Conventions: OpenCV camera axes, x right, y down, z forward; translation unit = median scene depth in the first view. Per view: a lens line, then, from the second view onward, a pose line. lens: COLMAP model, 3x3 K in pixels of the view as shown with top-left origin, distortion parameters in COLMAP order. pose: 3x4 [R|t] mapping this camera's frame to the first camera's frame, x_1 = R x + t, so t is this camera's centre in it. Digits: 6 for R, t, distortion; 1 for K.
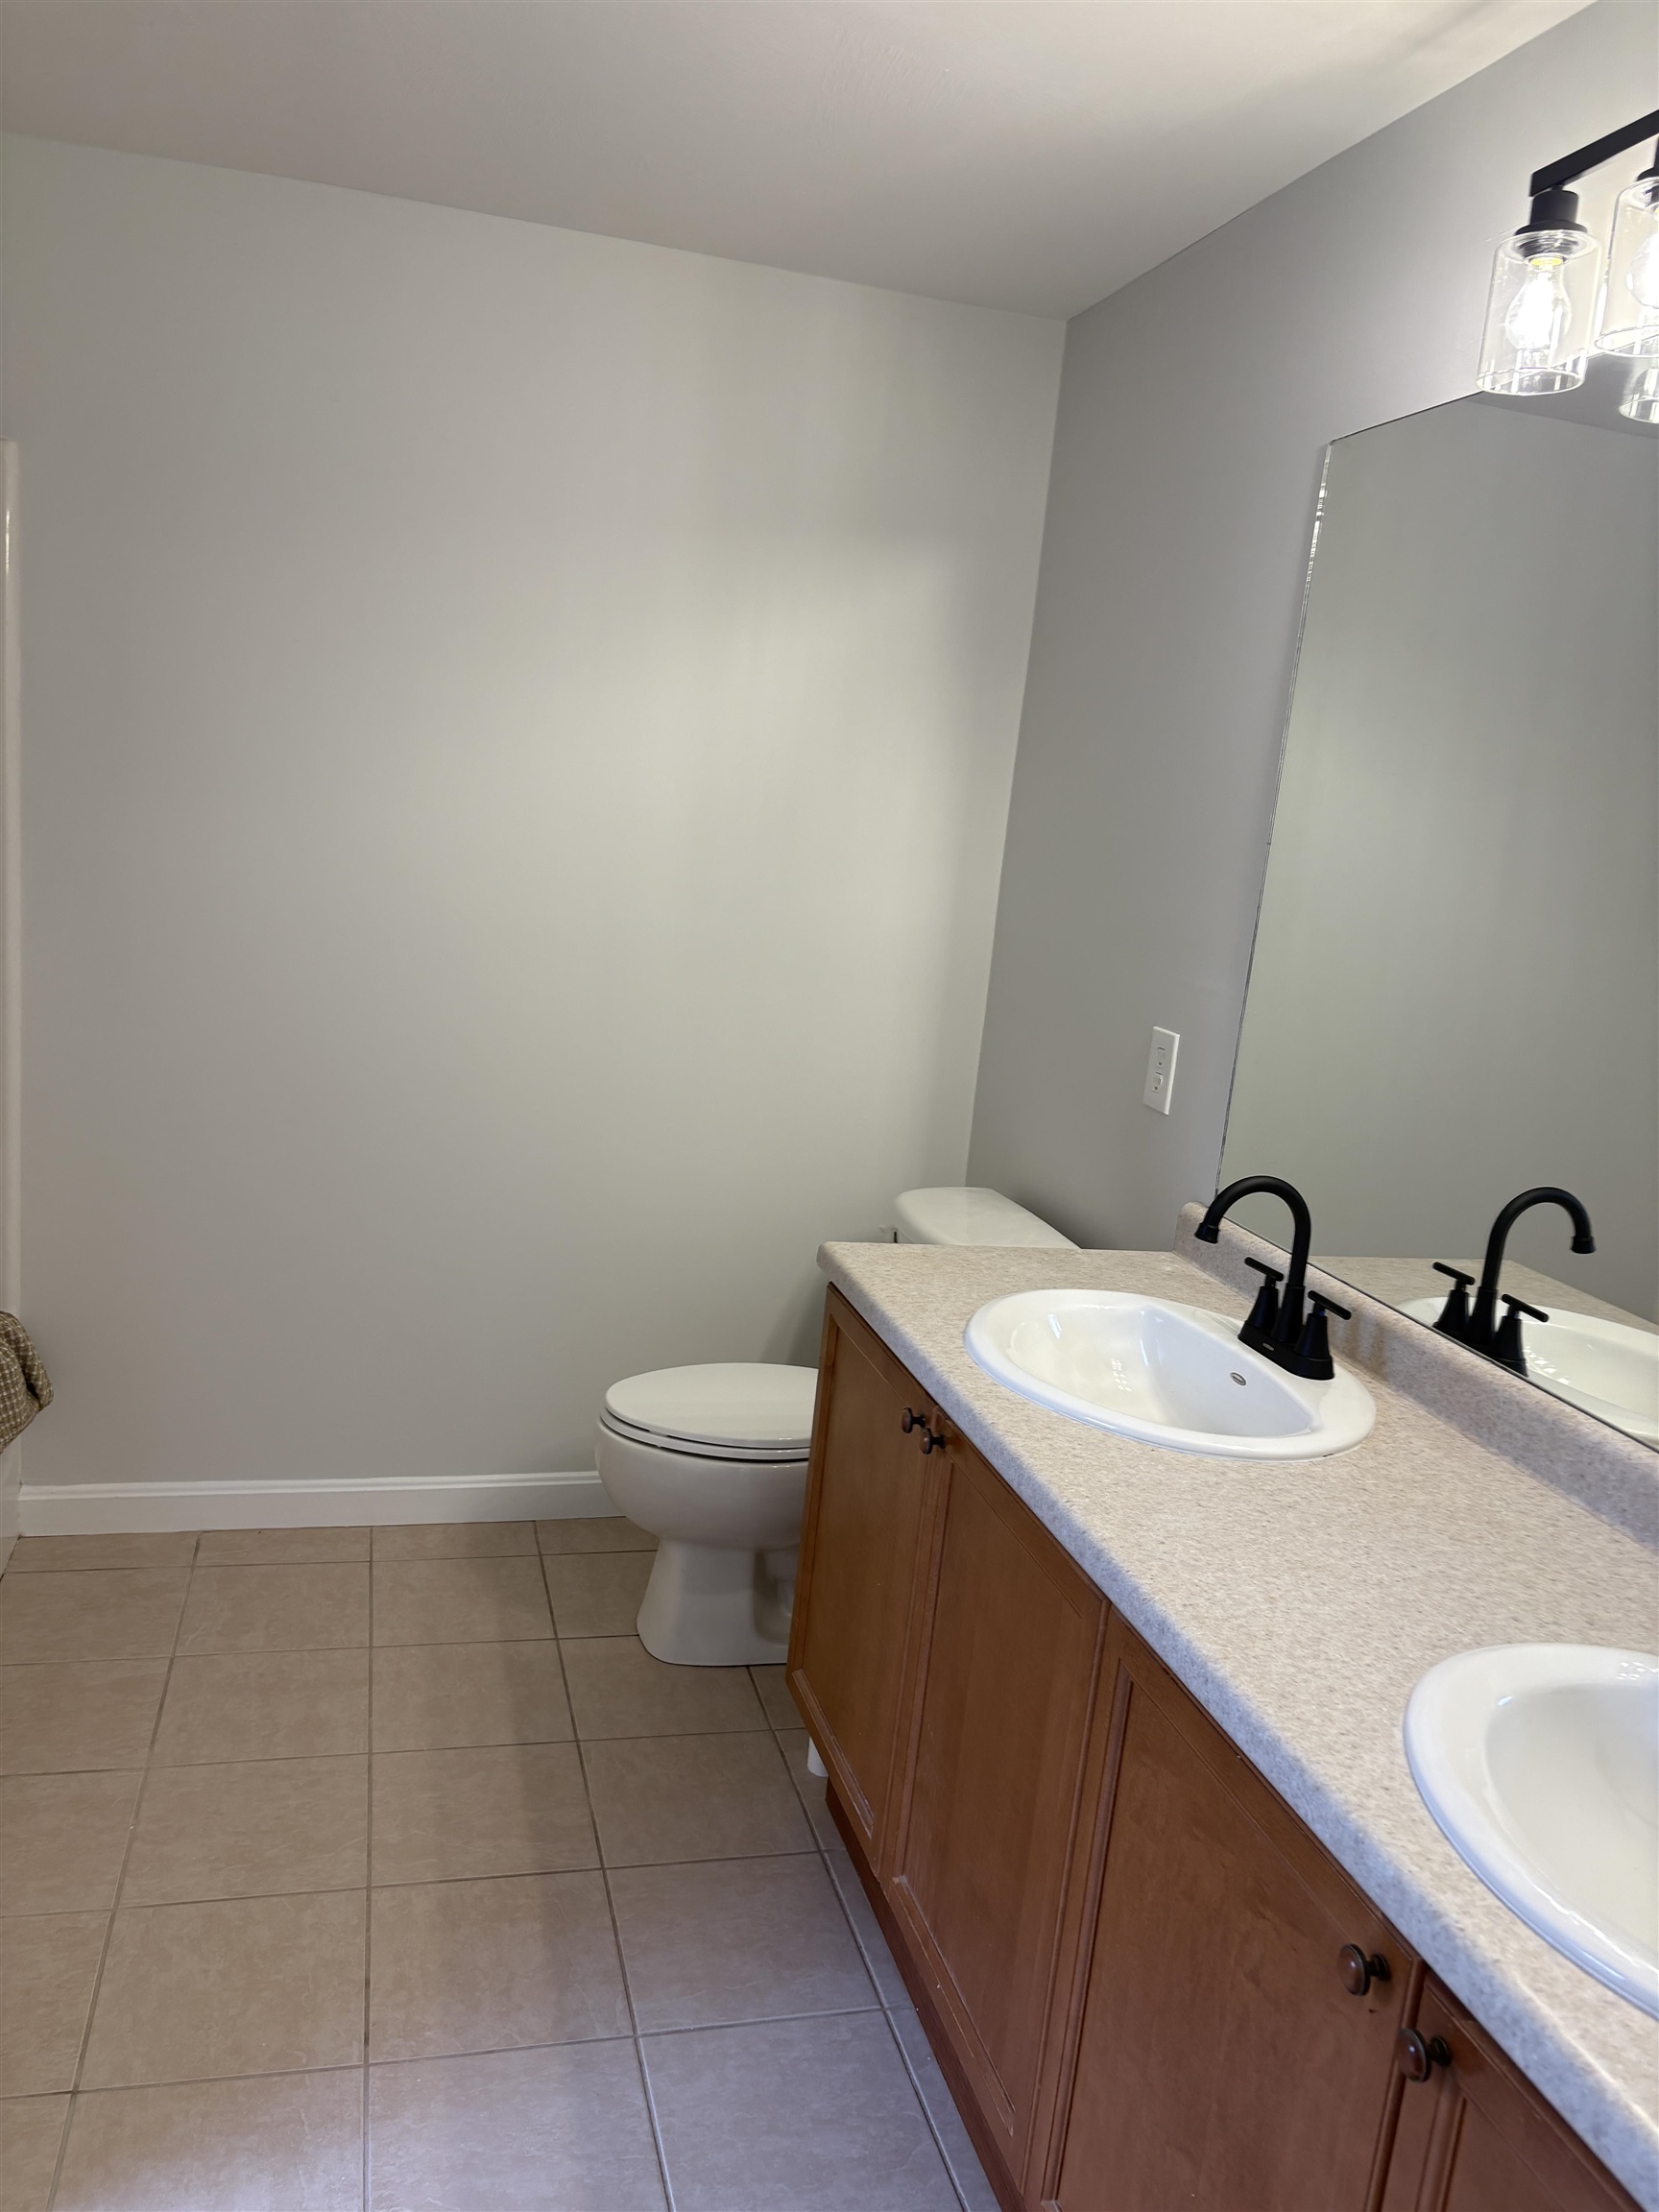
lens RADIAL K [[1585.2, 0, 824.6], [0, 1585.2, 1119.7], [0, 0, 1]] dist [0.063286, -0.097450]
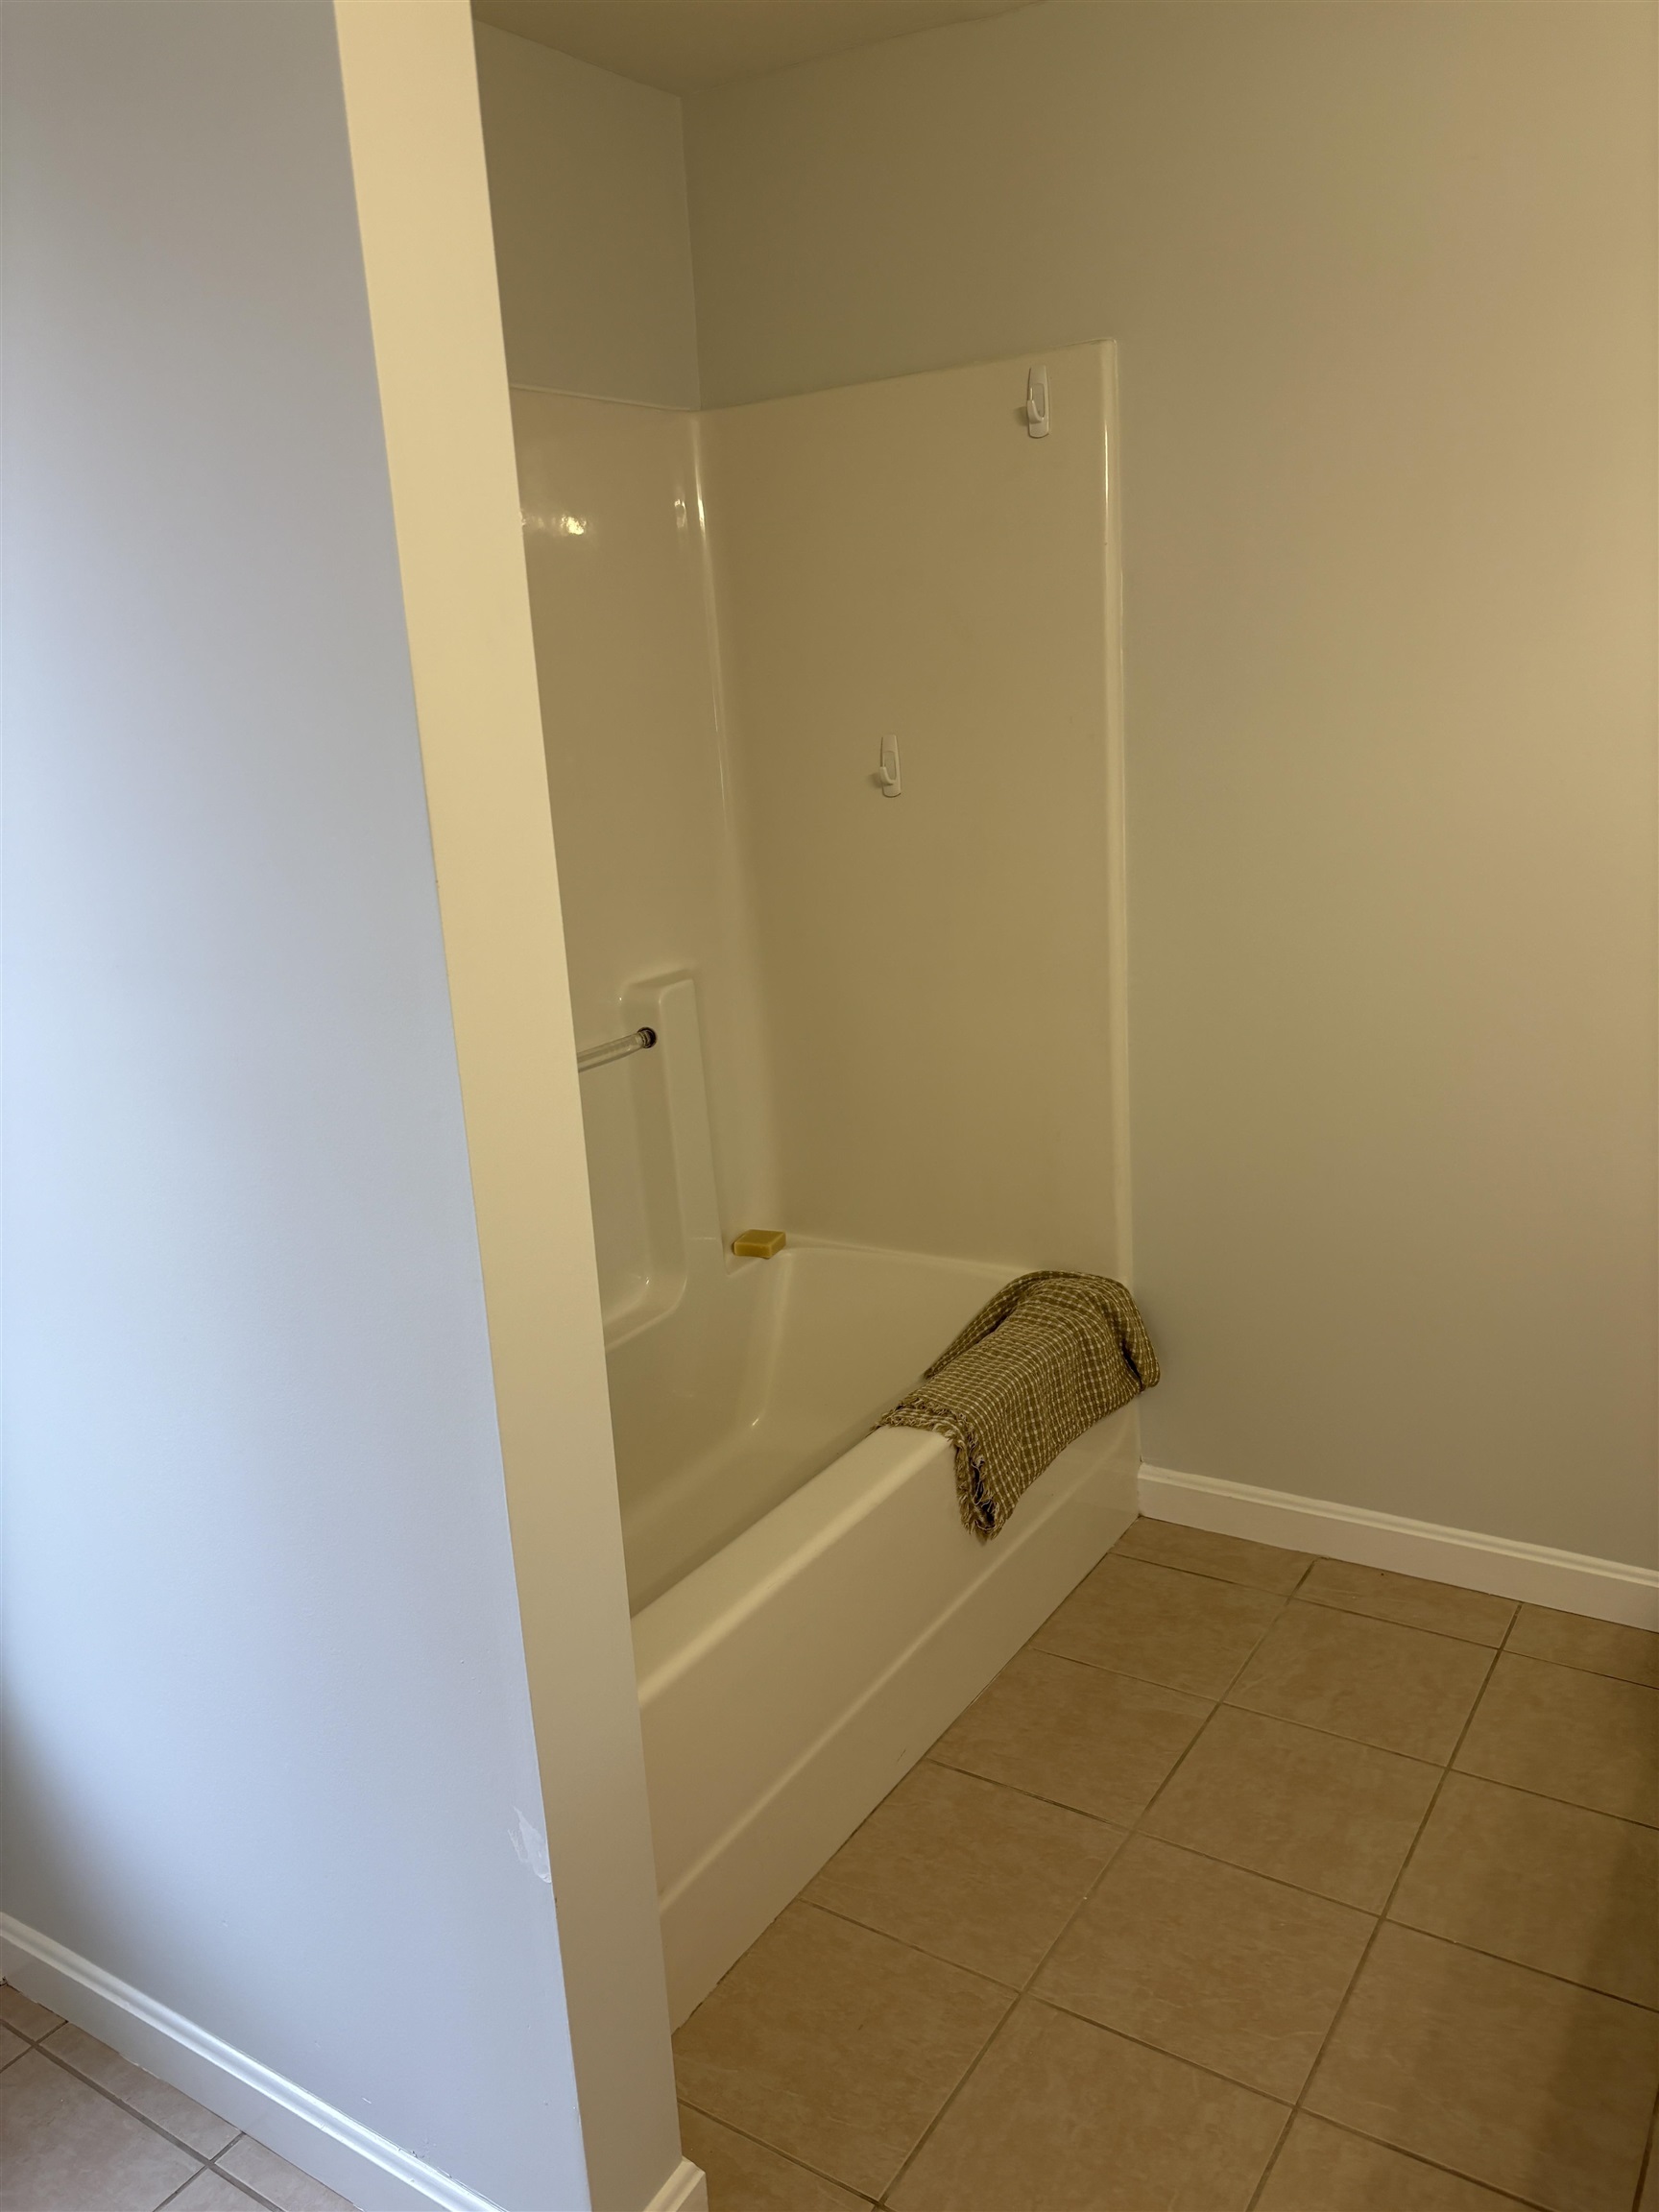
lens RADIAL K [[1585.2, 0, 824.6], [0, 1585.2, 1119.7], [0, 0, 1]] dist [0.063286, -0.097450]
pose [[0.644263, 0.040953, -0.763707, 0.115320], [-0.009781, 0.998925, 0.045315, -0.021688], [0.764741, -0.021725, 0.643971, 0.296366]]
